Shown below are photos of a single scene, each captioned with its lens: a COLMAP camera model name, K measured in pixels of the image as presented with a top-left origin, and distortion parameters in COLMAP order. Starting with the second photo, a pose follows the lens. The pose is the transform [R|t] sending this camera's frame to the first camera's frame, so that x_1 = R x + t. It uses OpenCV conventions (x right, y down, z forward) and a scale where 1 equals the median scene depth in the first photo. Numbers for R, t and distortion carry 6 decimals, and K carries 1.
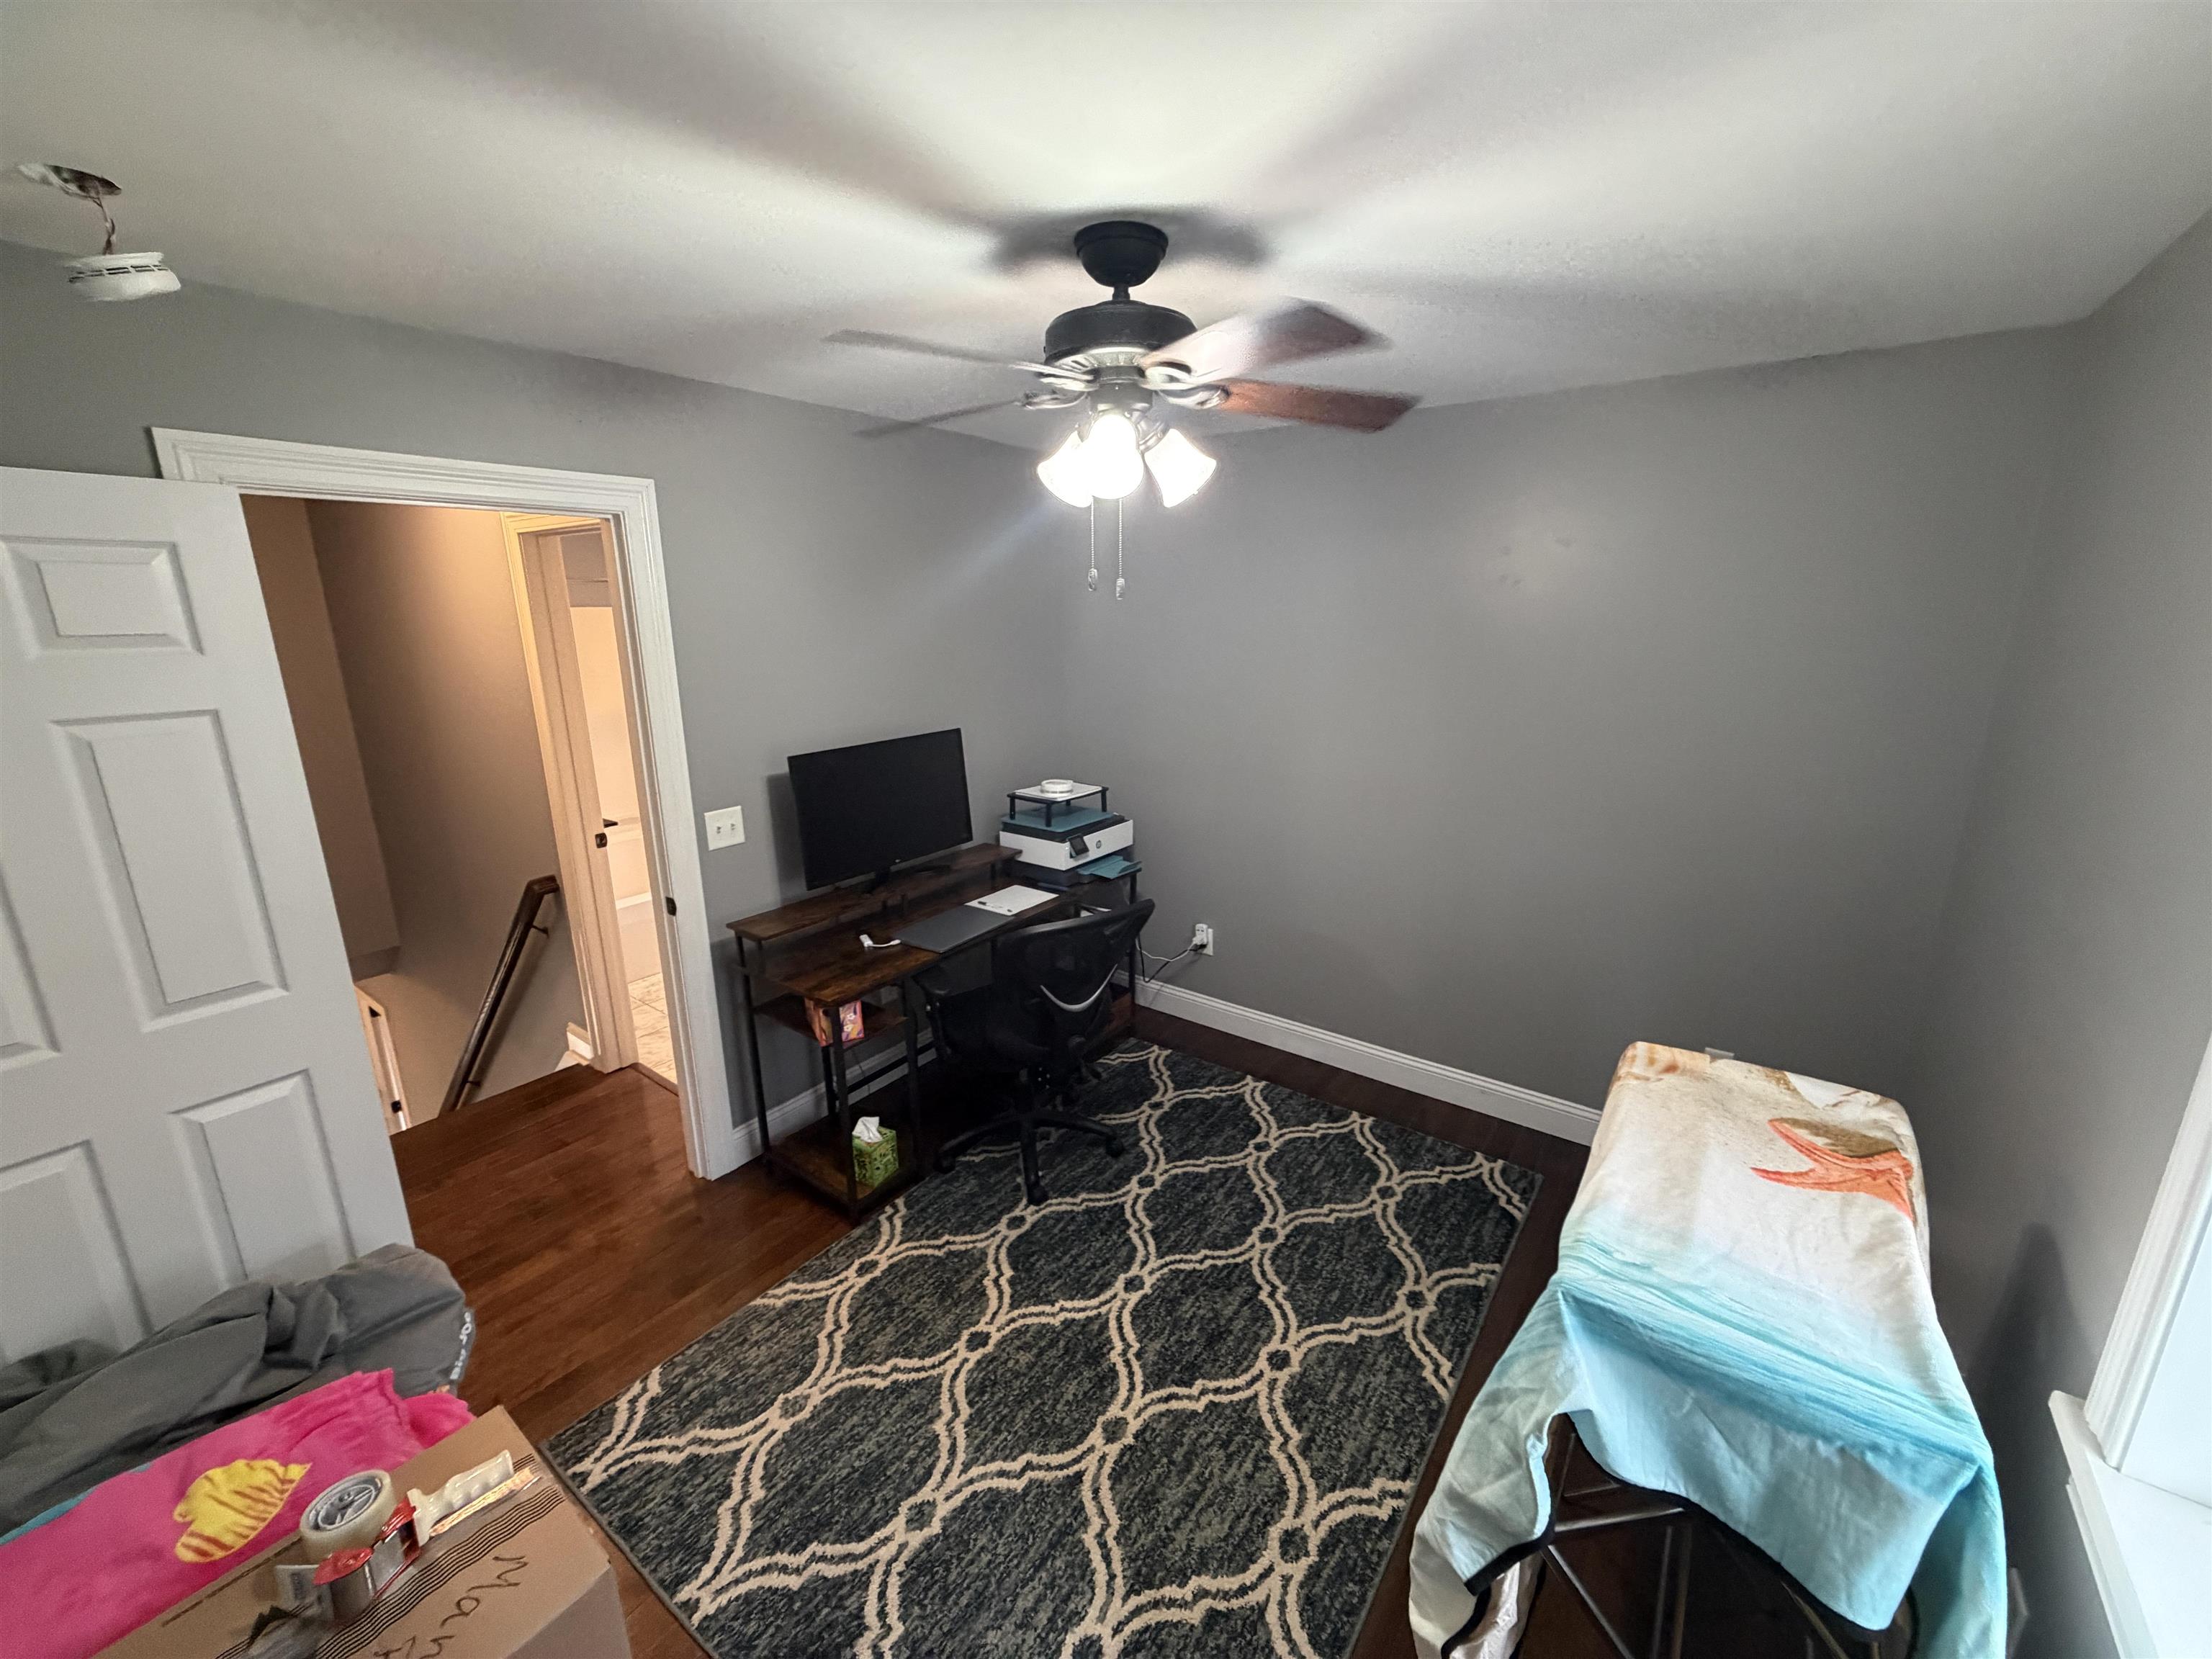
lens RADIAL K [[883.2, 0, 1101.1], [0, 883.2, 827.9], [0, 0, 1]] dist [0.001455, -0.000166]
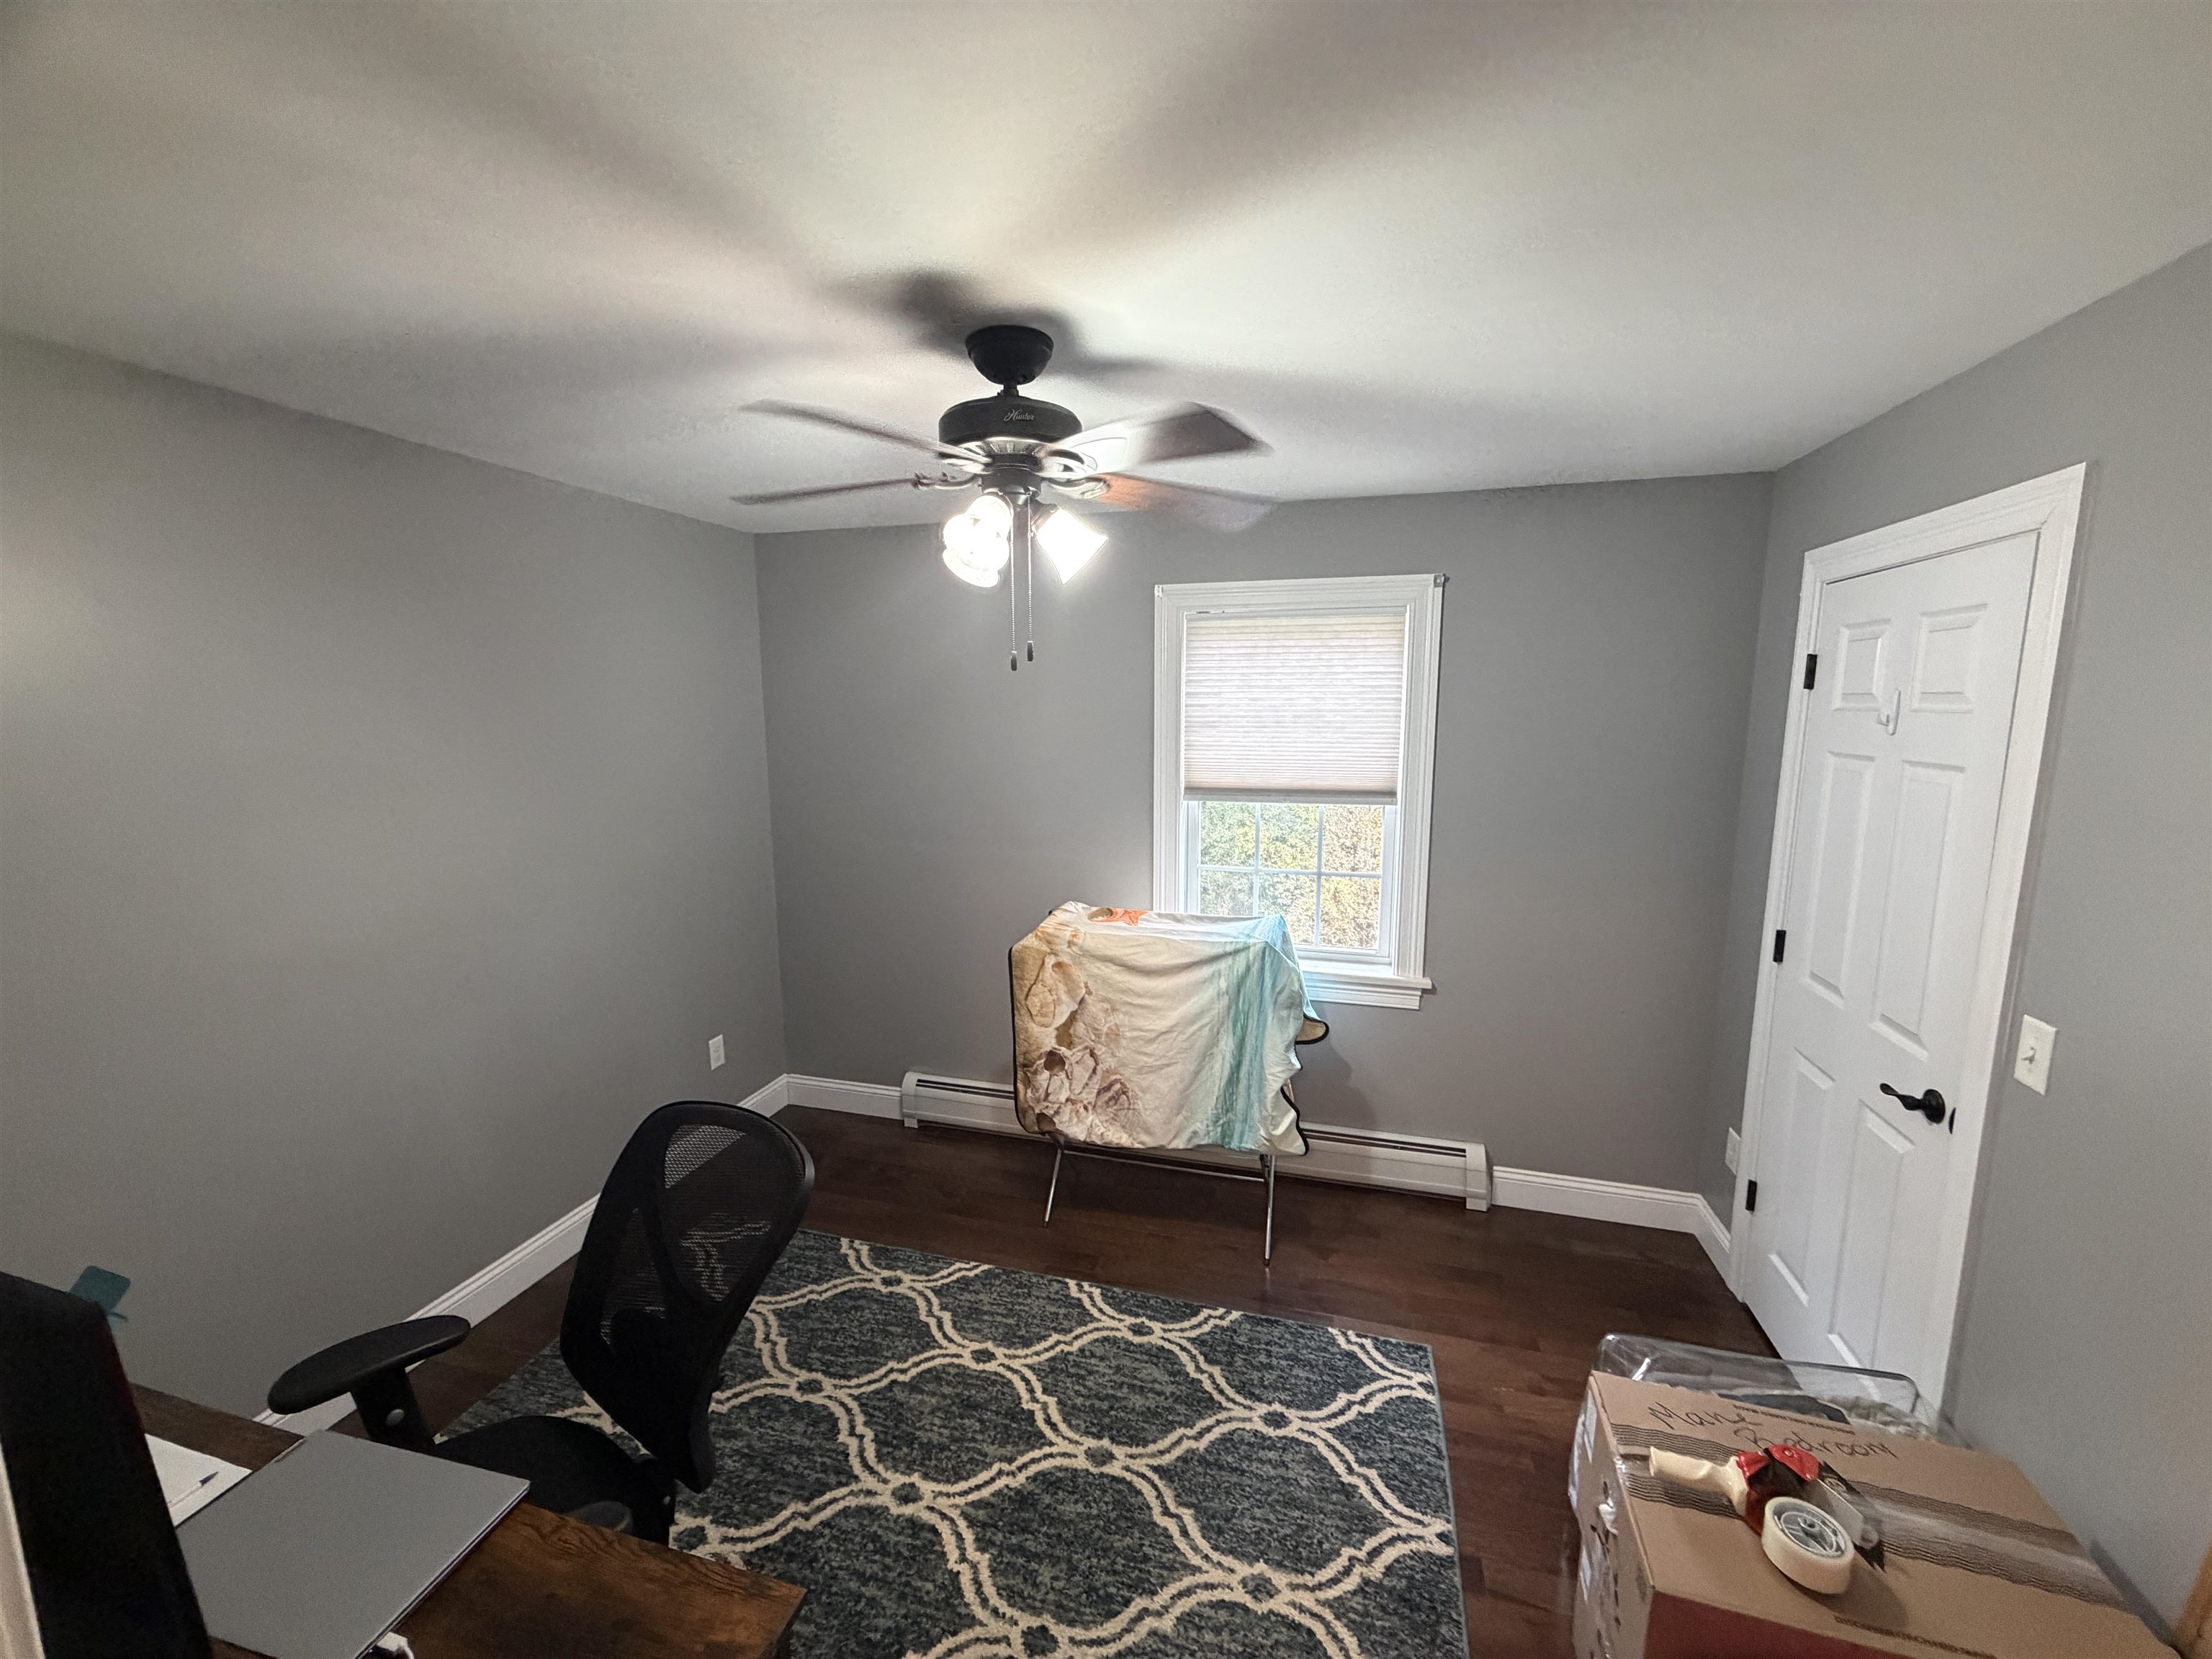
lens RADIAL K [[883.2, 0, 1100.4], [0, 883.2, 833.1], [0, 0, 1]] dist [0.001455, -0.000166]
pose [[-0.355690, -0.130462, 0.925454, -0.888575], [0.234291, 0.946144, 0.223426, -0.254202], [-0.904761, 0.296296, -0.305968, 1.150260]]
